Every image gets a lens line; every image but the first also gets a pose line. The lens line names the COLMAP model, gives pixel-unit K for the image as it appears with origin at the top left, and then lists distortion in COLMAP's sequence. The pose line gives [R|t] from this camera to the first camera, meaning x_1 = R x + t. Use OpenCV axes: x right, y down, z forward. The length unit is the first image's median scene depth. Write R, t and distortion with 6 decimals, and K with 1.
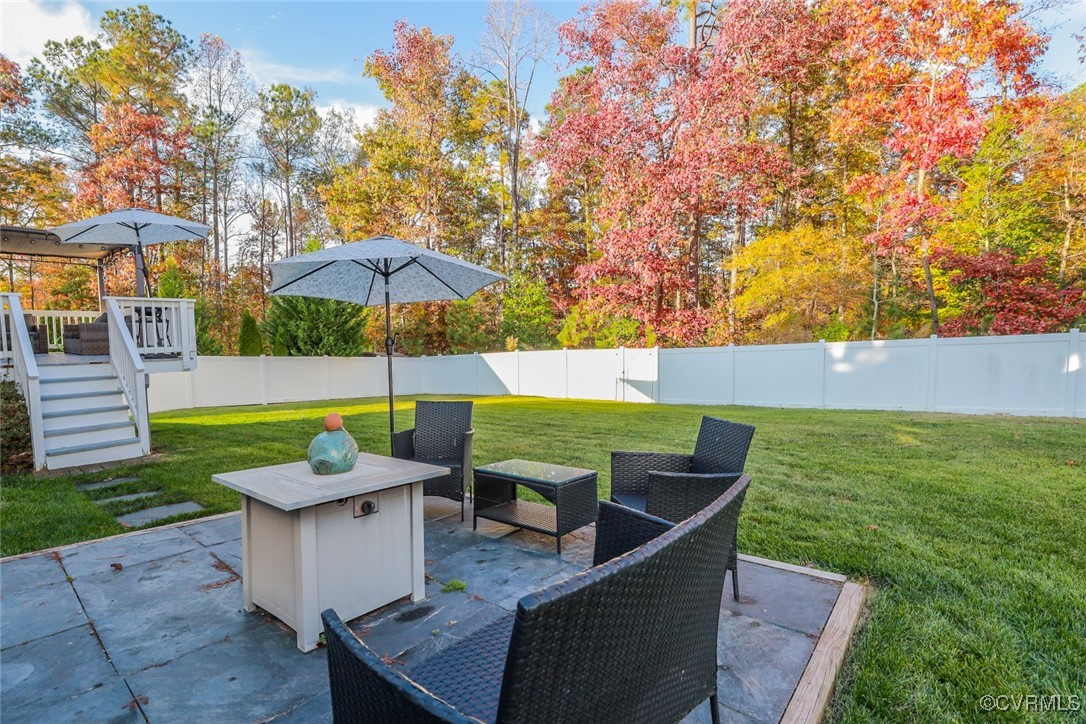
lens RADIAL K [[491.0, 0, 543.0], [0, 491.0, 362.0], [0, 0, 1]] dist [-0.029442, 0.000813]
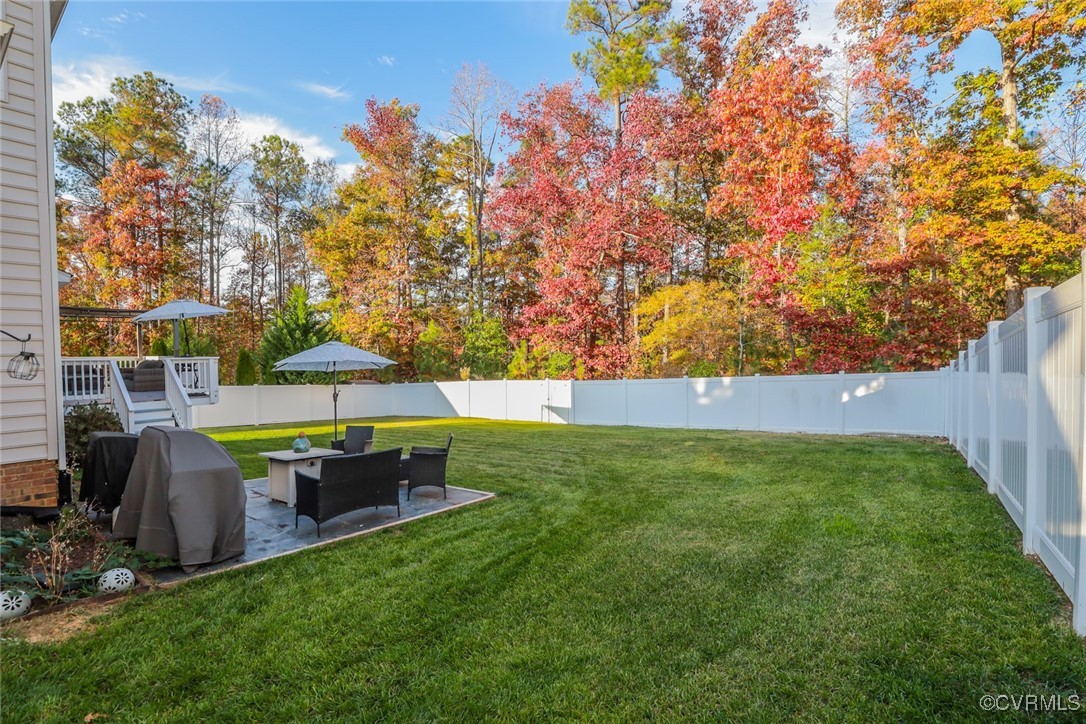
lens RADIAL K [[499.0, 0, 526.8], [0, 499.0, 364.5], [0, 0, 1]] dist [-0.000963, -0.000469]
pose [[0.999906, 0.001024, -0.013681, 0.077049], [-0.001473, 0.999461, -0.032787, -0.015497], [0.013640, 0.032804, 0.999369, -0.155539]]
